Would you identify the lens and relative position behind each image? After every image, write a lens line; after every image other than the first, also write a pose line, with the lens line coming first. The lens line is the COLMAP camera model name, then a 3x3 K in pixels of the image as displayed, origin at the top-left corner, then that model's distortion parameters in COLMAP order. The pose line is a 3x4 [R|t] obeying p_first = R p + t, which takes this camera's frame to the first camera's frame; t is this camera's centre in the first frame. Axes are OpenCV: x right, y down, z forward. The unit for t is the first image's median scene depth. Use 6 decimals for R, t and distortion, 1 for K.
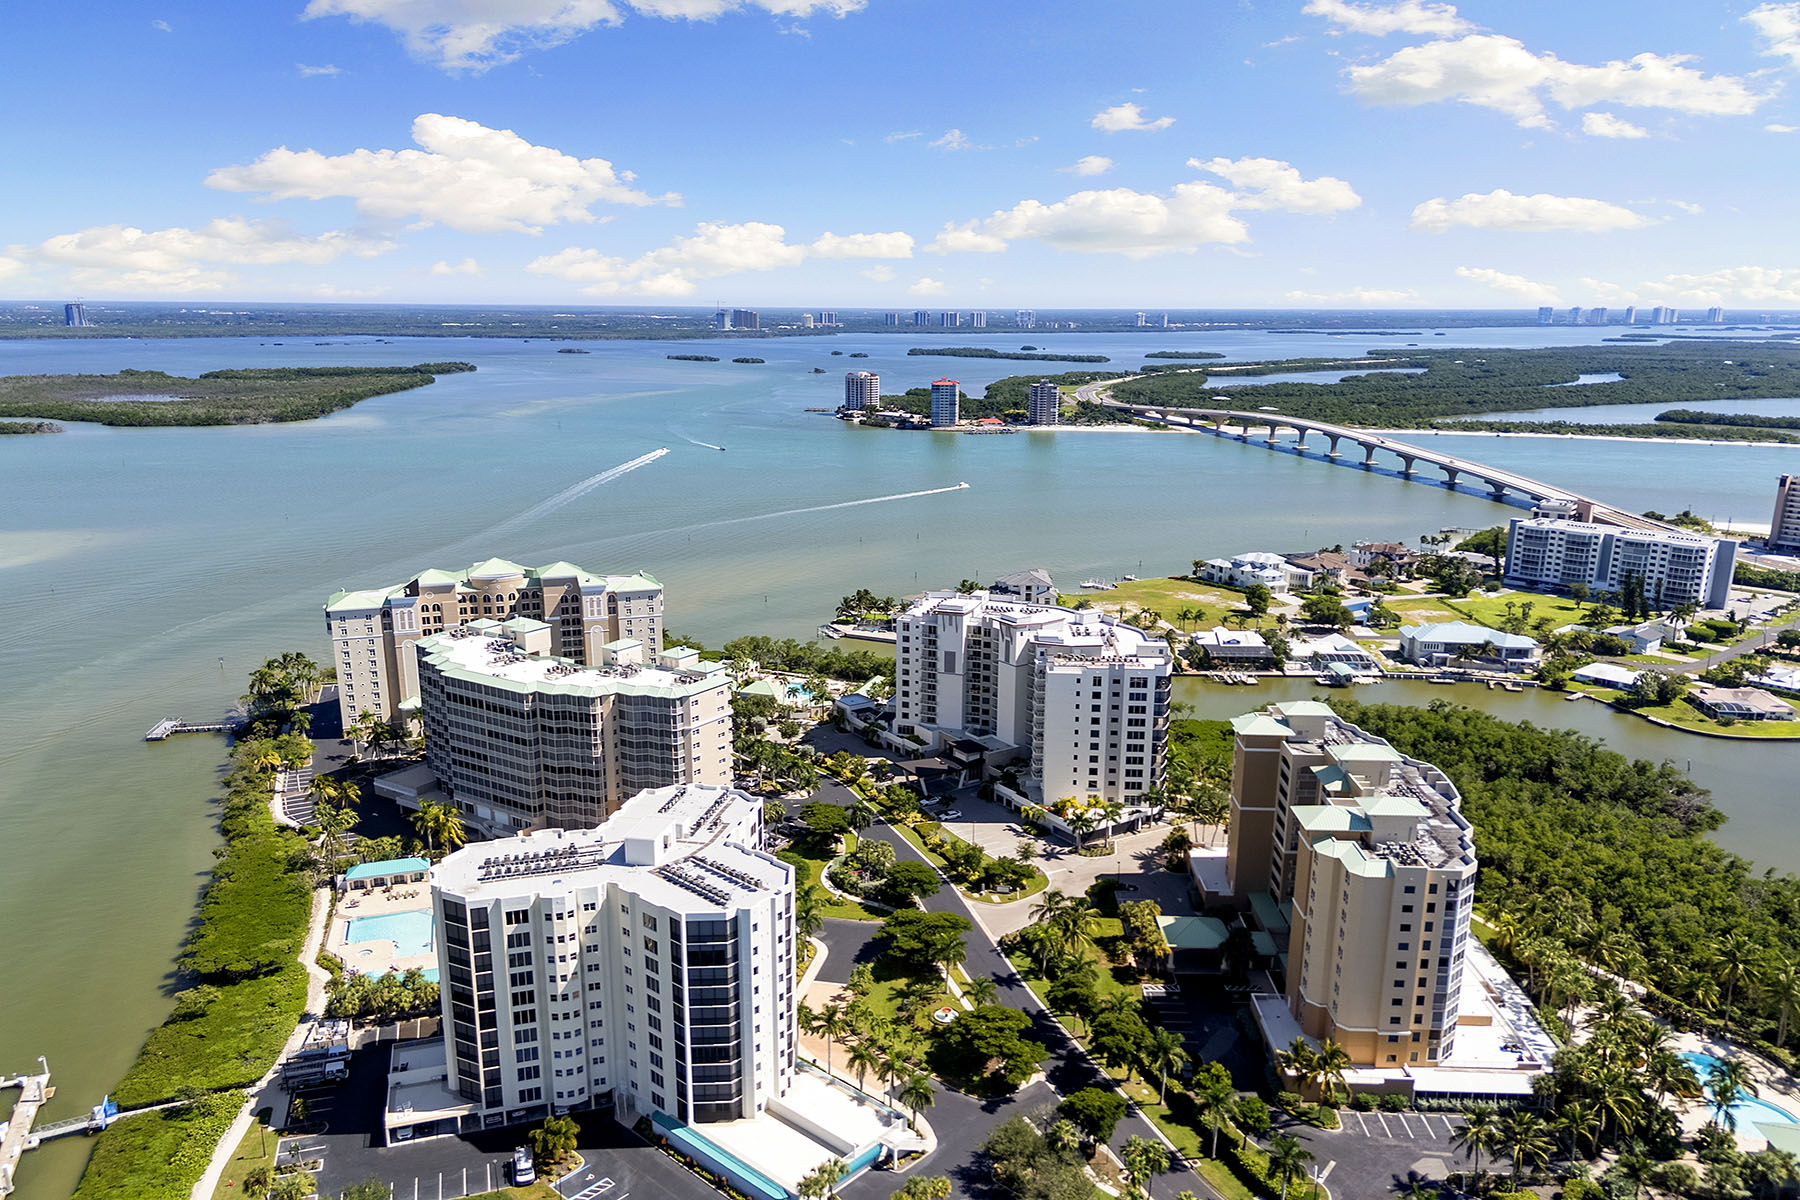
lens RADIAL K [[1324.8, 0, 900.0], [0, 1324.8, 600.0], [0, 0, 1]] dist [0.047322, -0.003128]
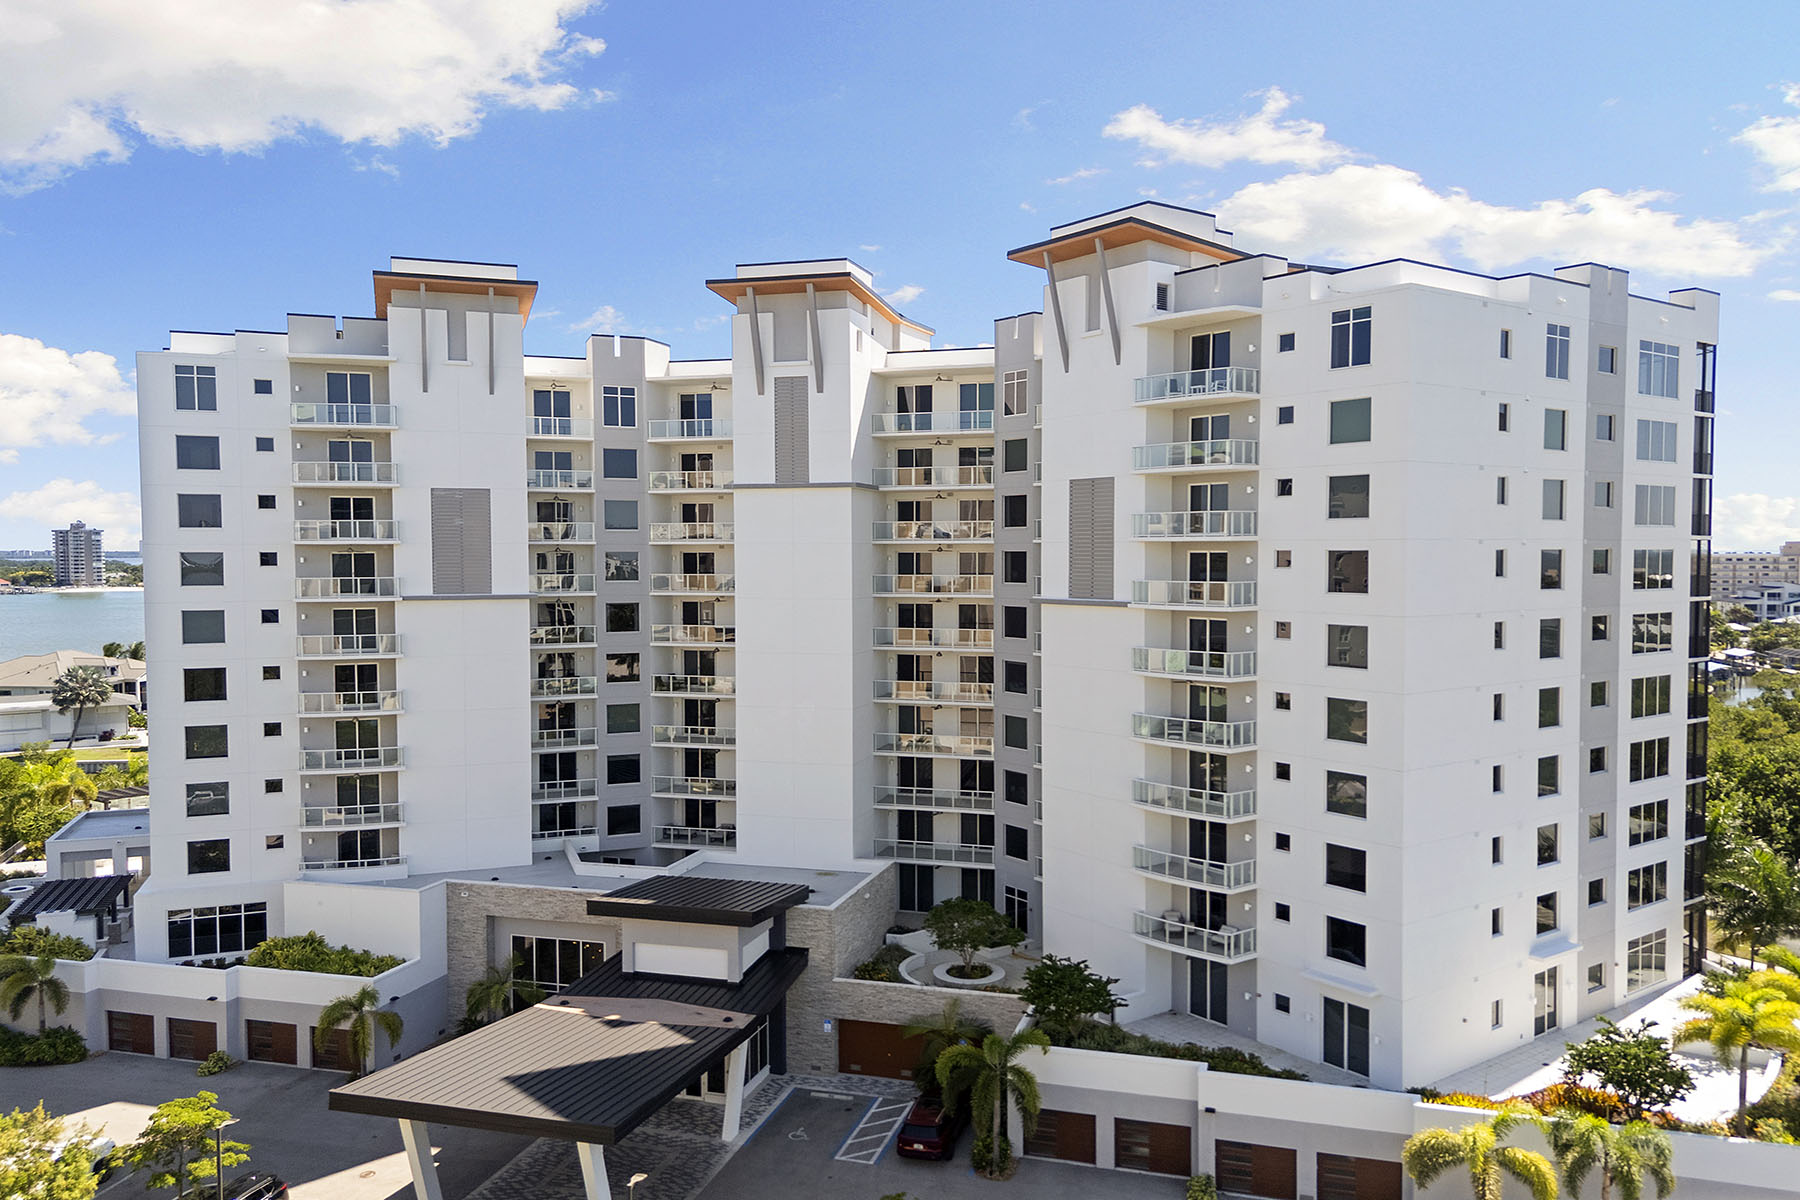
lens RADIAL K [[1324.8, 0, 900.0], [0, 1324.8, 600.0], [0, 0, 1]] dist [0.047322, -0.003128]
pose [[0.775152, -0.045664, 0.630122, -0.040410], [0.145315, 0.983530, -0.107486, 0.086227], [-0.614836, 0.174884, 0.769021, 0.775148]]
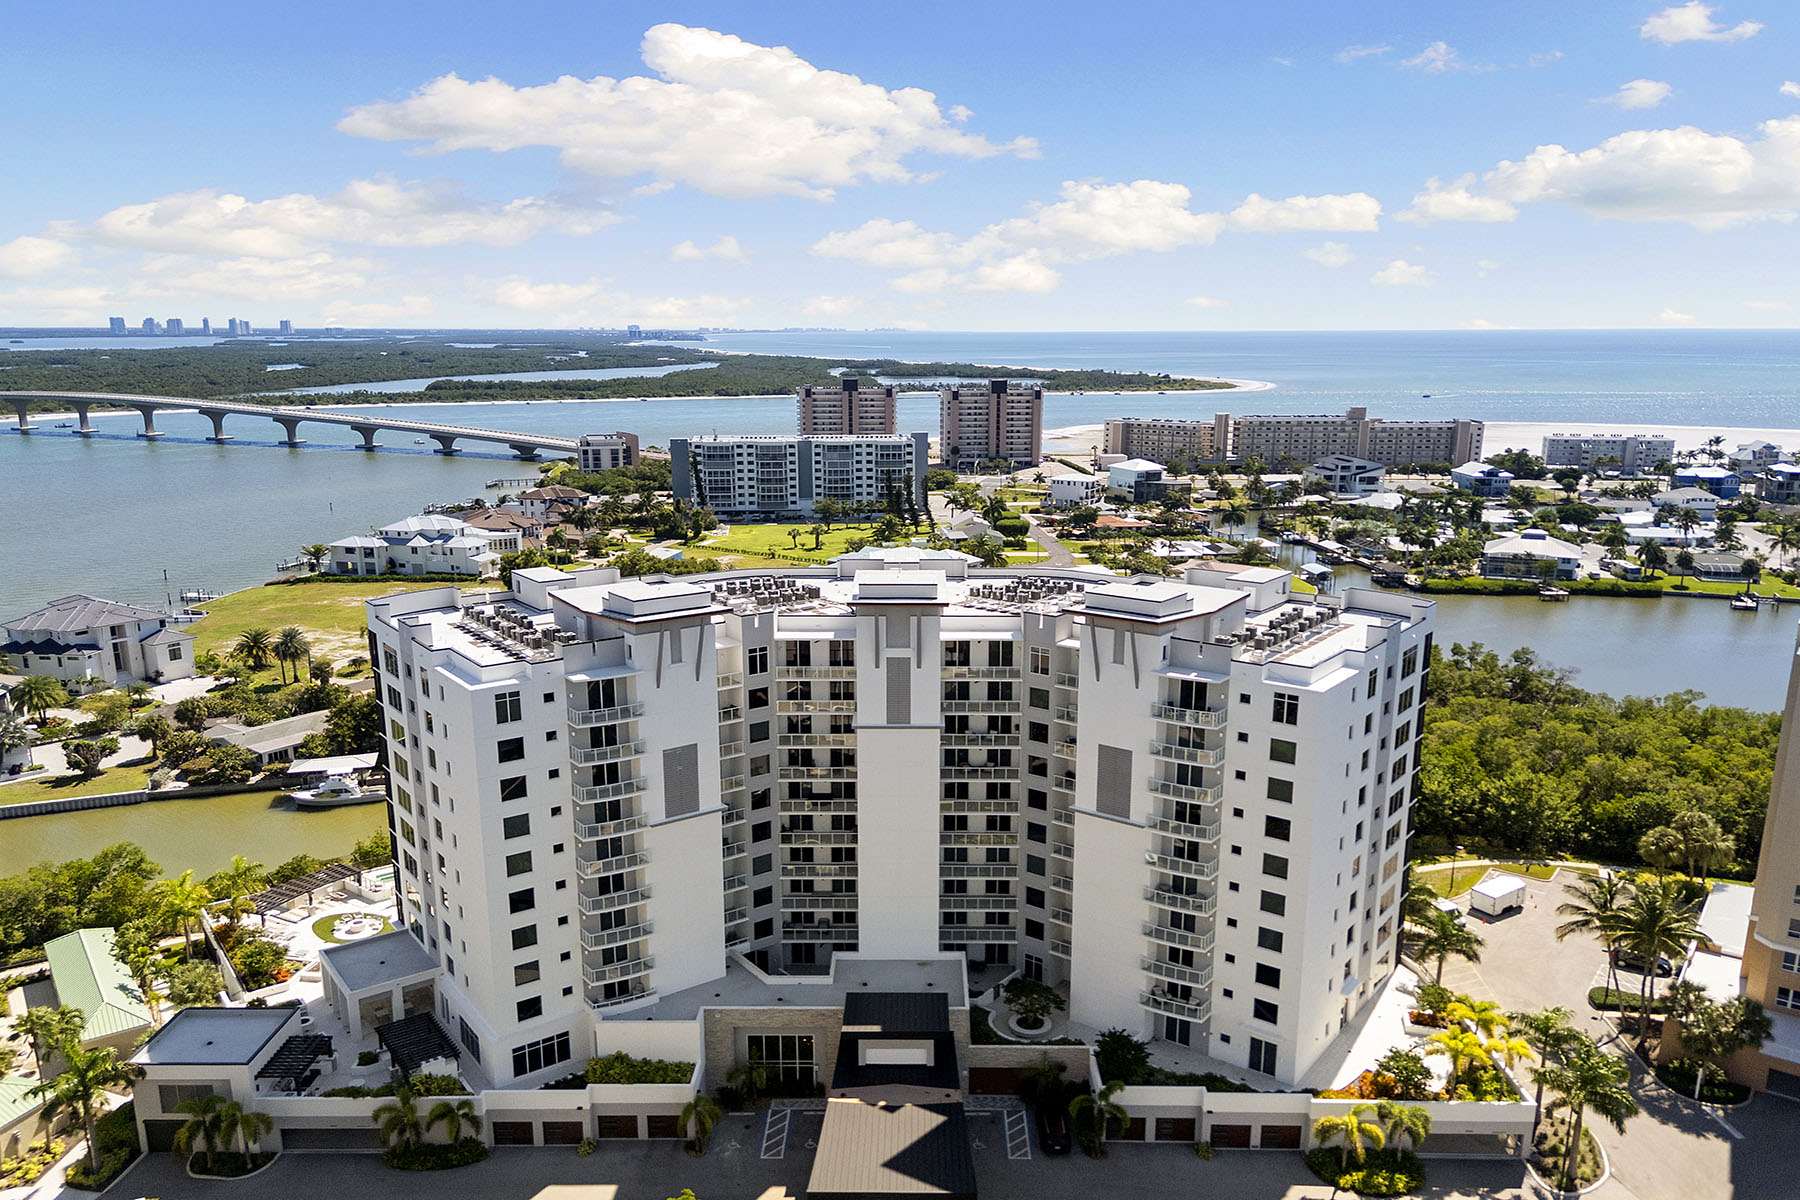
lens RADIAL K [[1298.2, 0, 913.8], [0, 1298.2, 677.2], [0, 0, 1]] dist [0.067609, -0.000002]
pose [[0.579627, -0.218982, 0.784907, -0.157535], [0.182188, 0.973658, 0.137102, -0.007878], [-0.794254, 0.063533, 0.604255, 0.752679]]
